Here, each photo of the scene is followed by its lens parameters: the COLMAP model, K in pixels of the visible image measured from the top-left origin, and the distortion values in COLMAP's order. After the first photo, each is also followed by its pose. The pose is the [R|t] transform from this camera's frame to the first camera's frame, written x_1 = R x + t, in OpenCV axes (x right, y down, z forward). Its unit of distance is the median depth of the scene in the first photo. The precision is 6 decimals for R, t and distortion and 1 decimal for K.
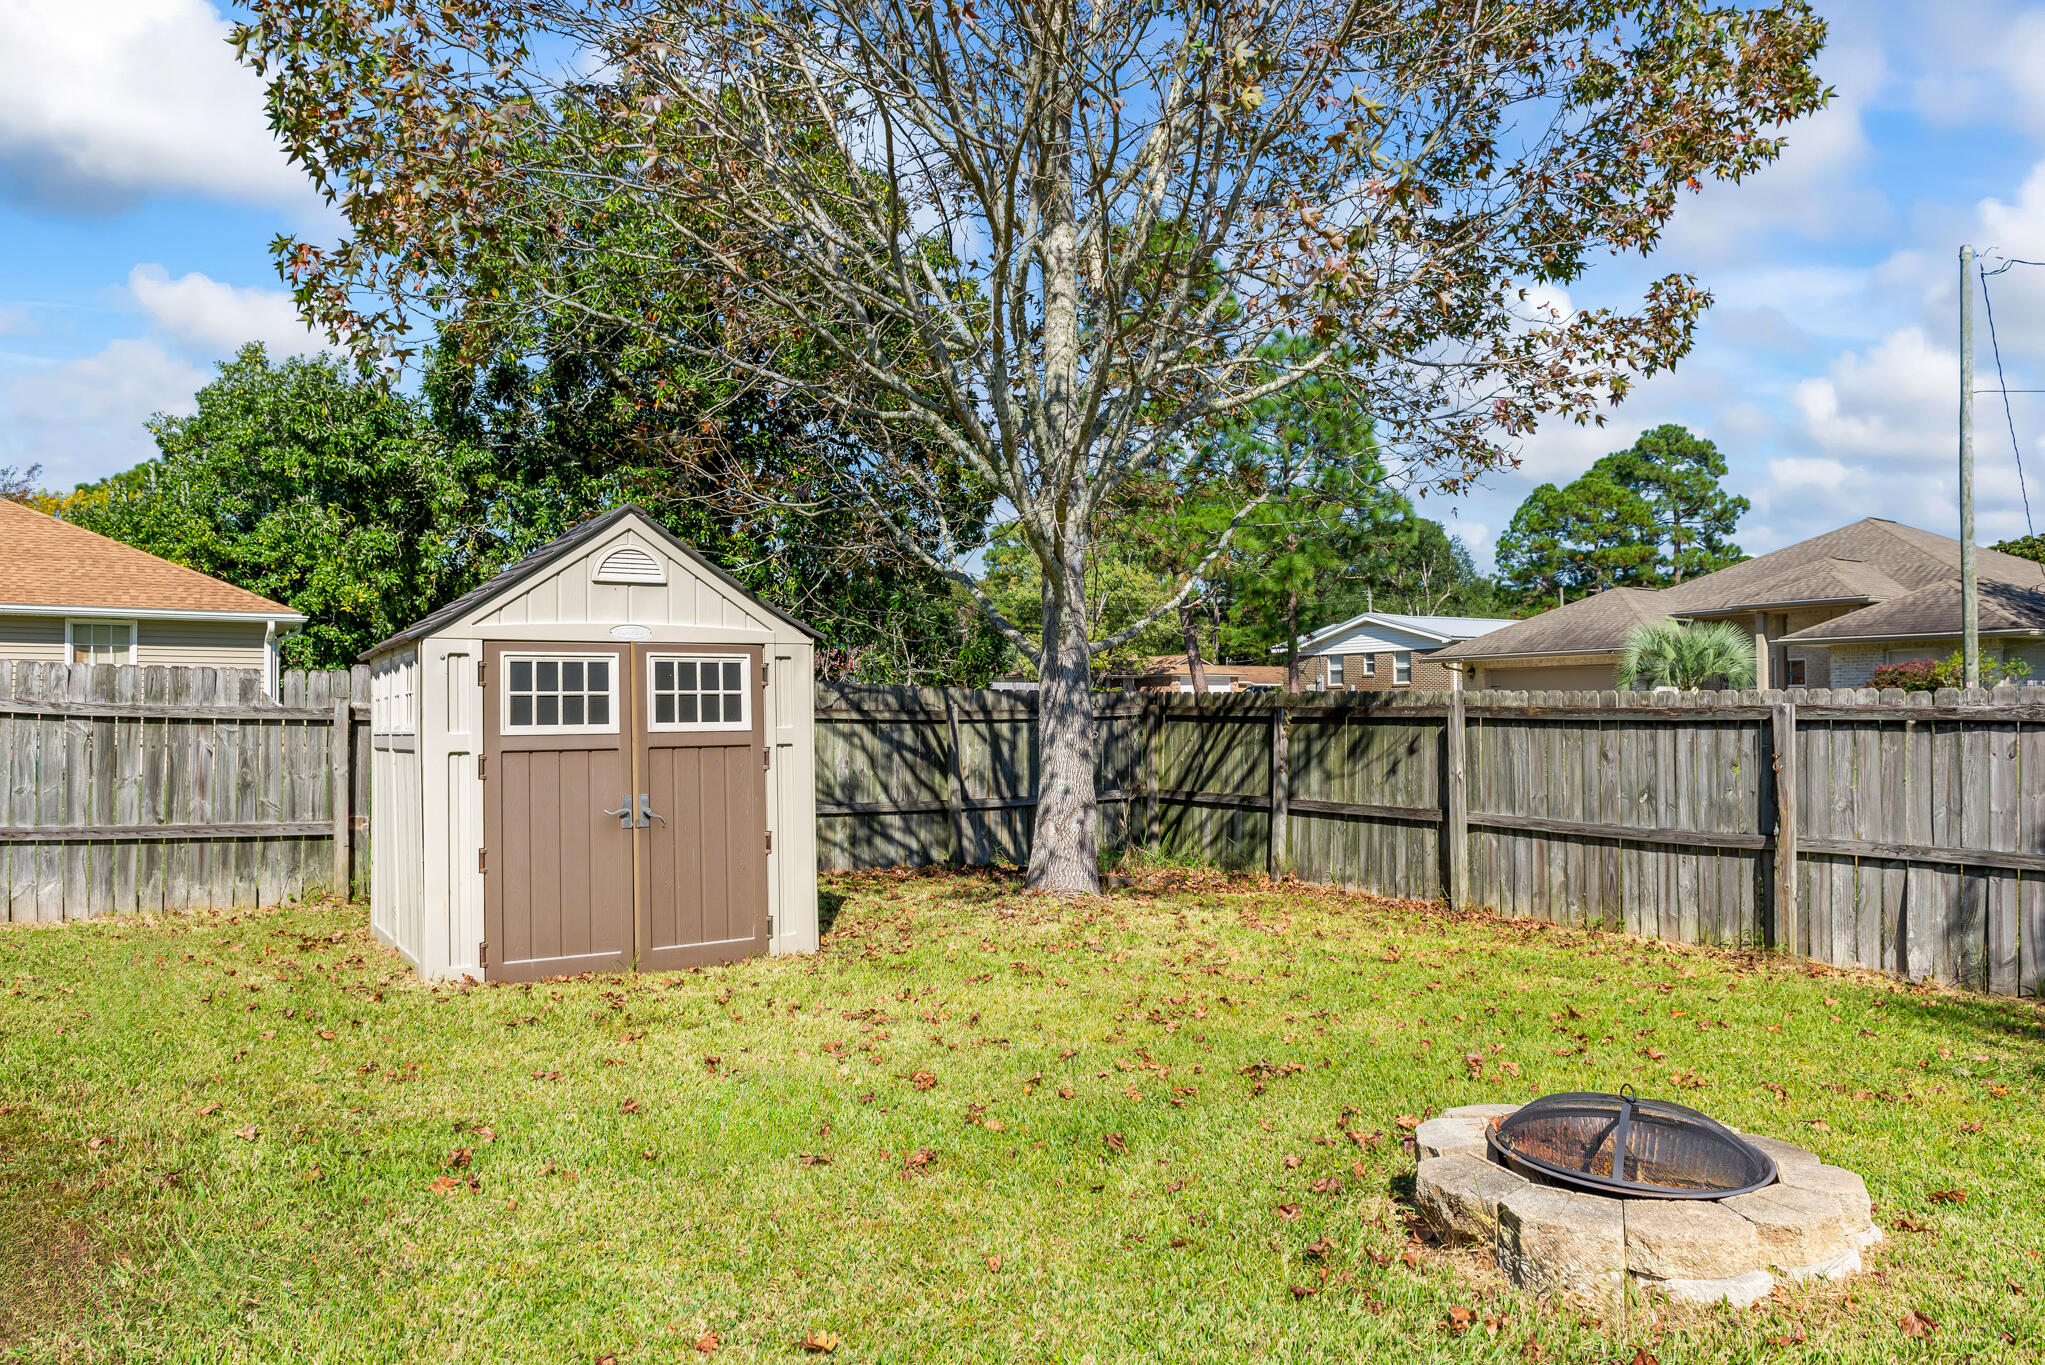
lens RADIAL K [[1425.8, 0, 1024.0], [0, 1425.8, 694.0], [0, 0, 1]] dist [-0.016733, 0.002005]
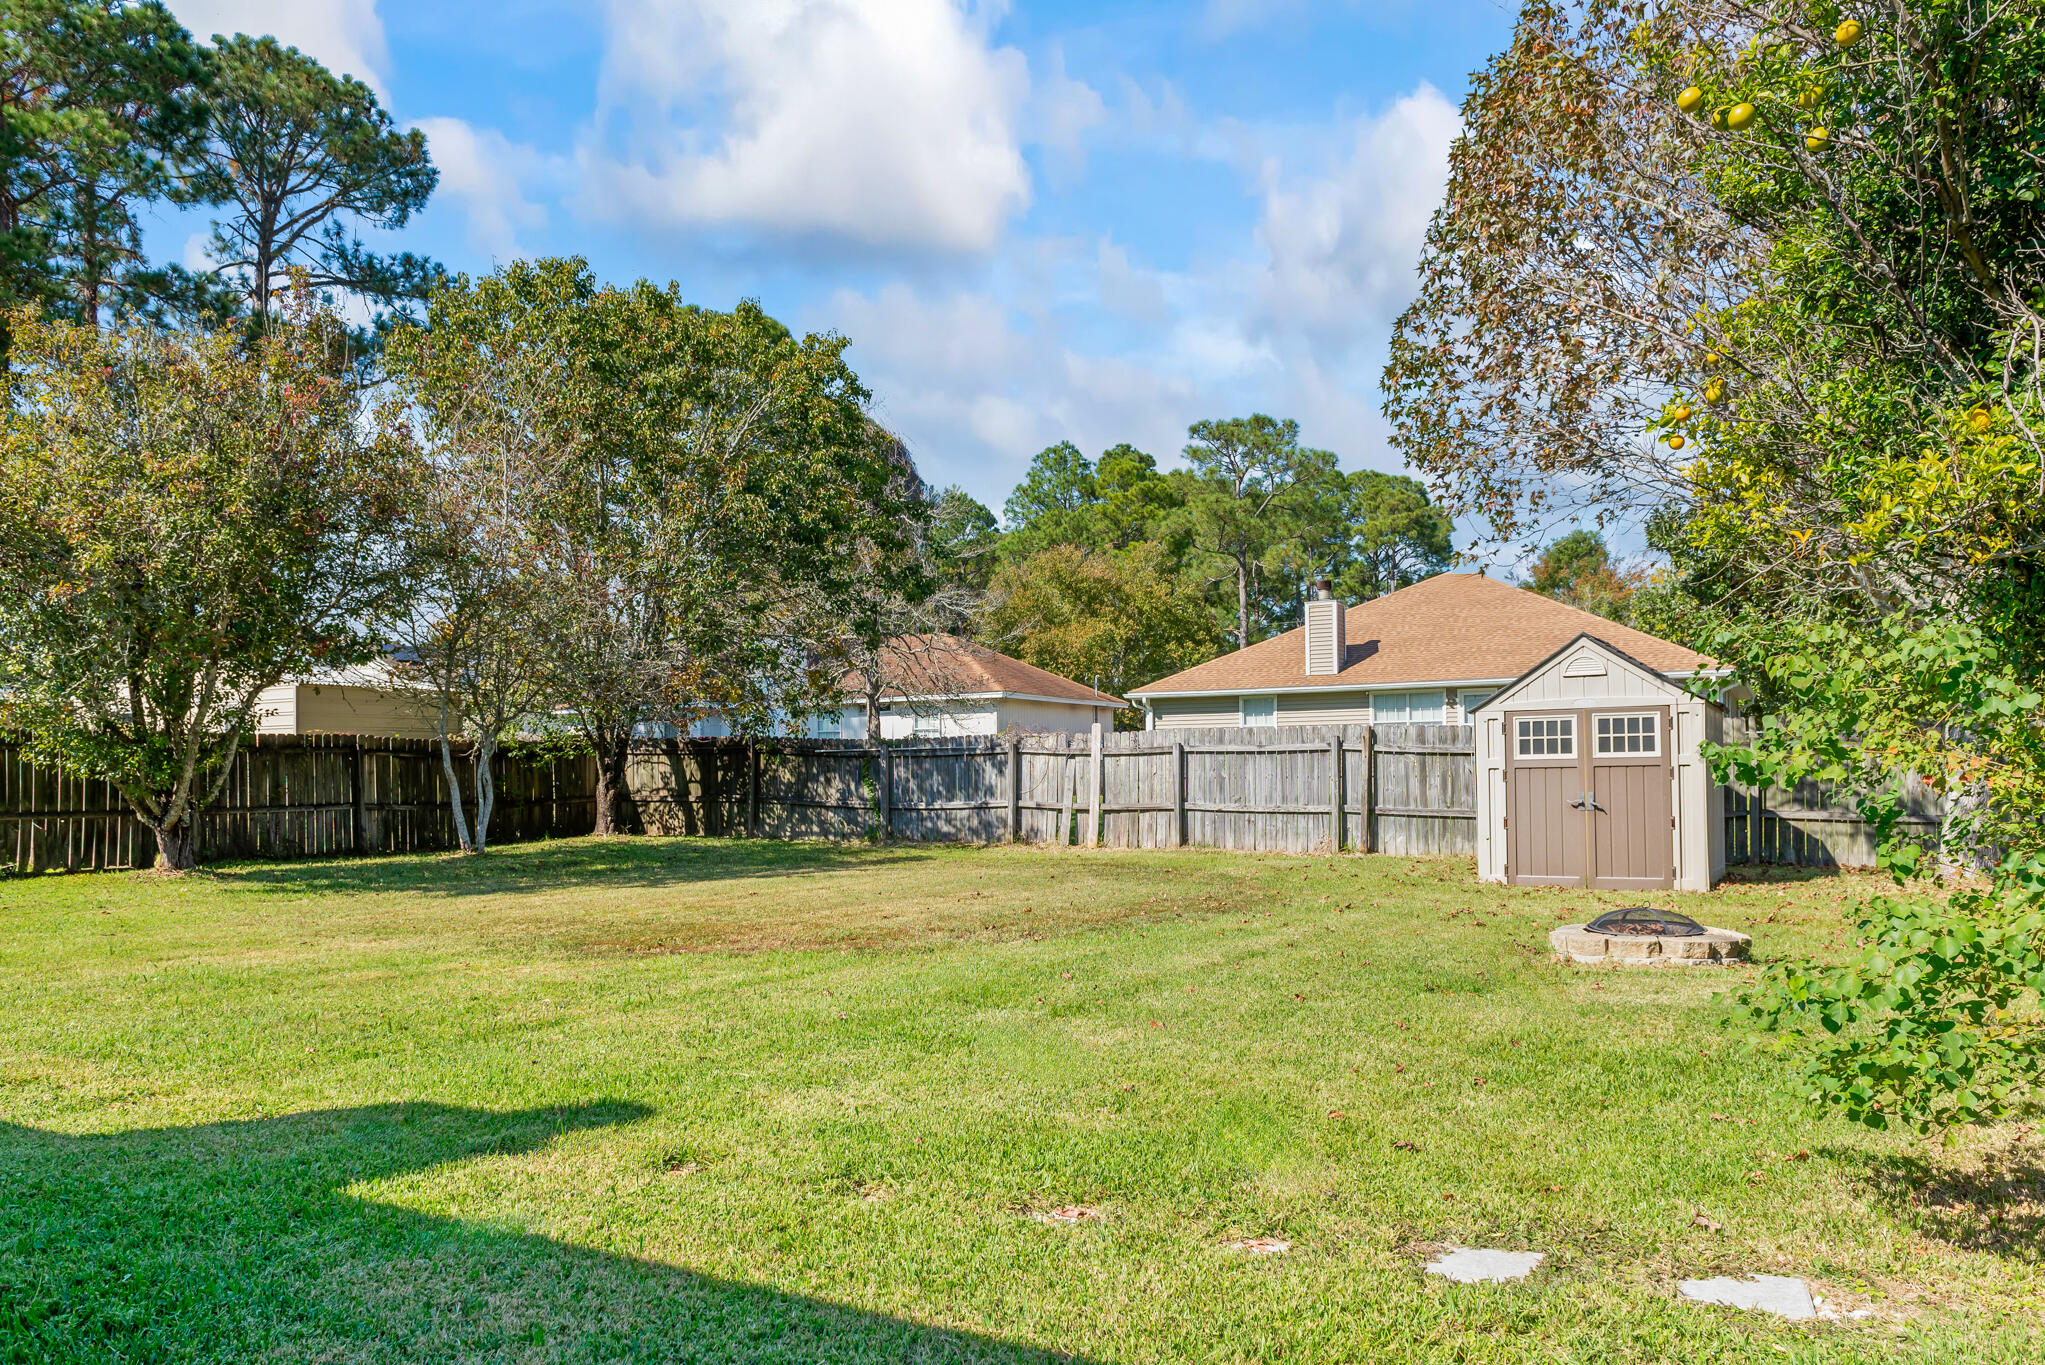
lens RADIAL K [[1425.8, 0, 1024.5], [0, 1425.8, 693.5], [0, 0, 1]] dist [-0.016733, 0.002005]
pose [[0.468292, -0.045597, -0.882397, 0.986342], [0.022927, 0.998958, -0.039453, -0.000118], [0.883276, -0.001755, 0.468849, -0.478978]]
